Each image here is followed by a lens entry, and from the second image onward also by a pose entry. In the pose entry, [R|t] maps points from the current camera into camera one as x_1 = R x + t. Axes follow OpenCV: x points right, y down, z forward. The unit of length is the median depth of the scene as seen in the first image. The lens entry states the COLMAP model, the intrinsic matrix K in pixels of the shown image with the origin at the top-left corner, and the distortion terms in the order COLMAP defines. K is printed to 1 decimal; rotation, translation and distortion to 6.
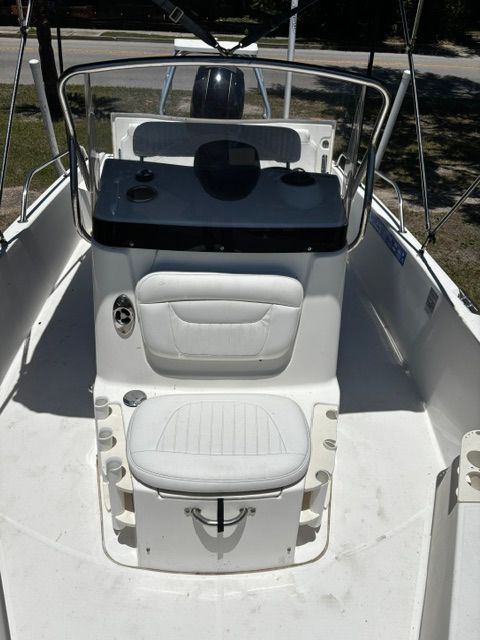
lens RADIAL K [[491.3, 0, 240.0], [0, 491.3, 320.0], [0, 0, 1]] dist [0.072807, -0.087136]
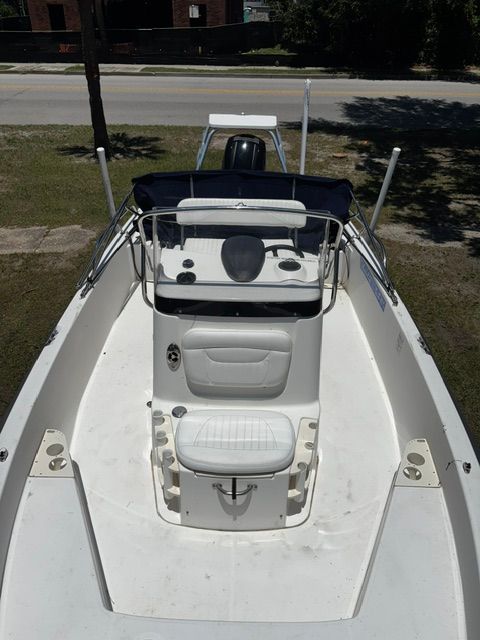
lens RADIAL K [[491.3, 0, 240.0], [0, 491.3, 320.0], [0, 0, 1]] dist [0.072807, -0.087136]
pose [[0.997941, 0.005952, -0.063867, 0.061587], [-0.007787, 0.999563, -0.028516, -0.076016], [0.063669, 0.028955, 0.997551, -0.470207]]
